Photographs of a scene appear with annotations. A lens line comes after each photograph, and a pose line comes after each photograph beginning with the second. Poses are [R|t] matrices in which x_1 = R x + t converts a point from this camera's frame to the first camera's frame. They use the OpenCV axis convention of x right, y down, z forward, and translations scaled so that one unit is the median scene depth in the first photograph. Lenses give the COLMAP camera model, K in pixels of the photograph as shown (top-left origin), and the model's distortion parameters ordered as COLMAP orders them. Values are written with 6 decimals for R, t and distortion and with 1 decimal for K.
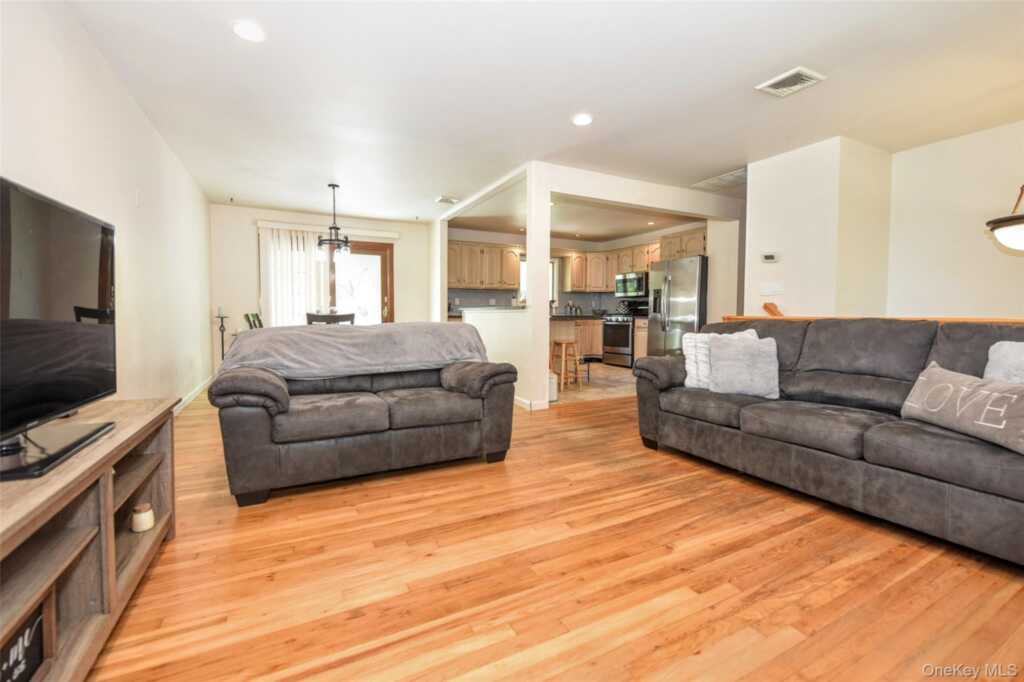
lens RADIAL K [[450.4, 0, 512.0], [0, 450.4, 341.0], [0, 0, 1]] dist [-0.002046, -0.000310]
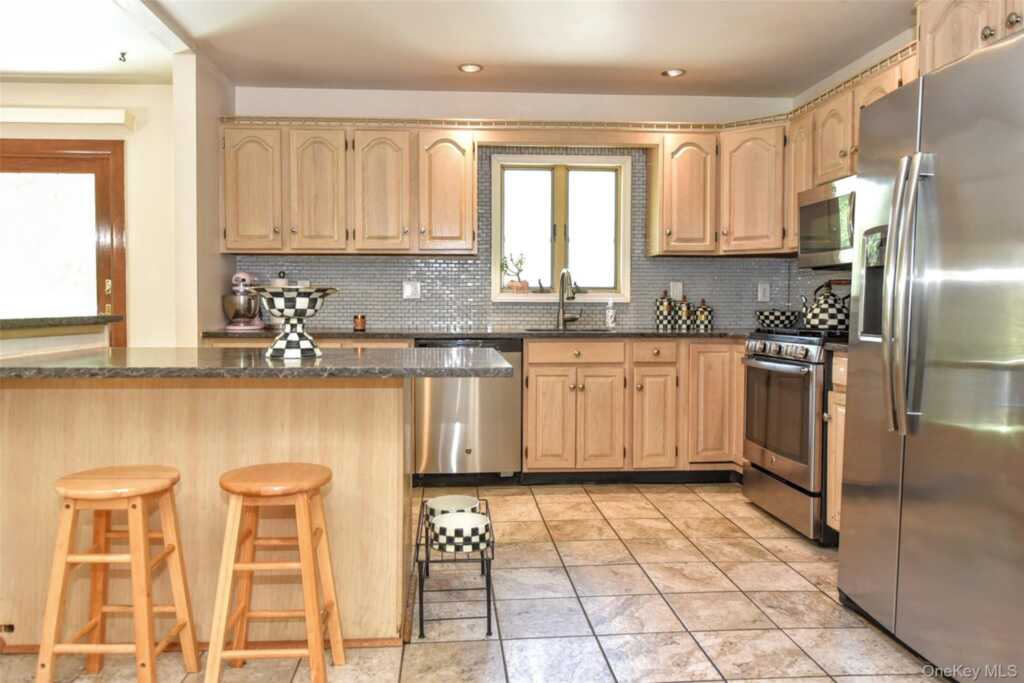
lens RADIAL K [[731.9, 0, 509.9], [0, 731.9, 324.9], [0, 0, 1]] dist [0.000567, 0.000099]
pose [[0.905641, 0.017496, -0.423684, 0.258394], [-0.025336, 0.999596, -0.012877, -0.052340], [0.423287, 0.022396, 0.905719, 0.503516]]
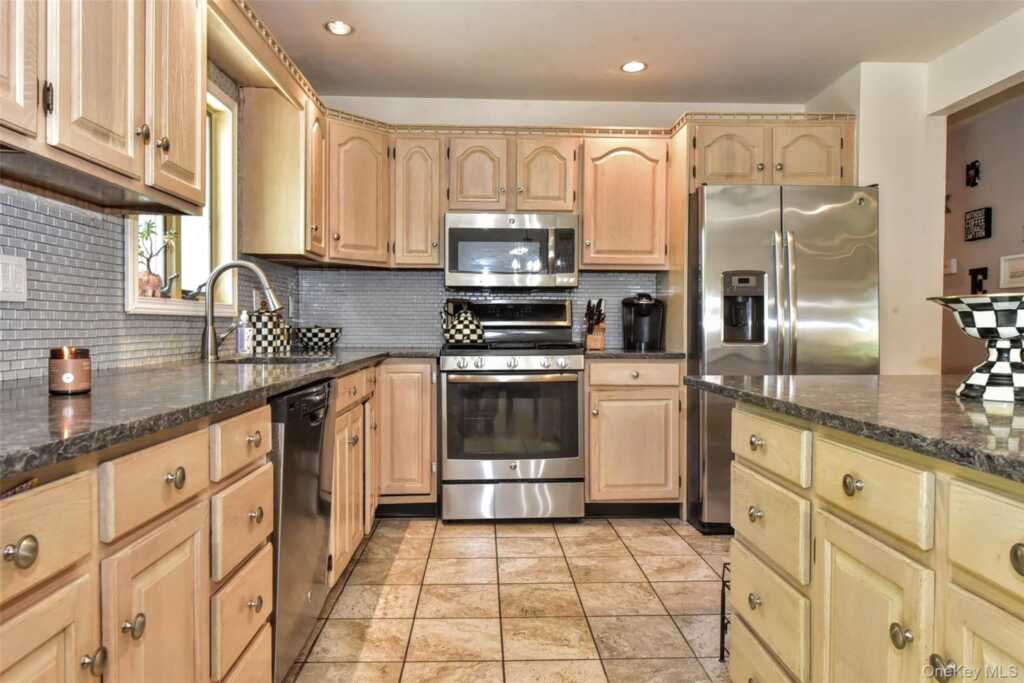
lens RADIAL K [[697.1, 0, 514.9], [0, 697.1, 326.7], [0, 0, 1]] dist [0.051003, -0.000232]
pose [[0.432173, 0.002339, 0.901787, -0.160188], [0.037275, 0.999096, -0.020455, -0.060767], [-0.901020, 0.042455, 0.431695, 0.756702]]
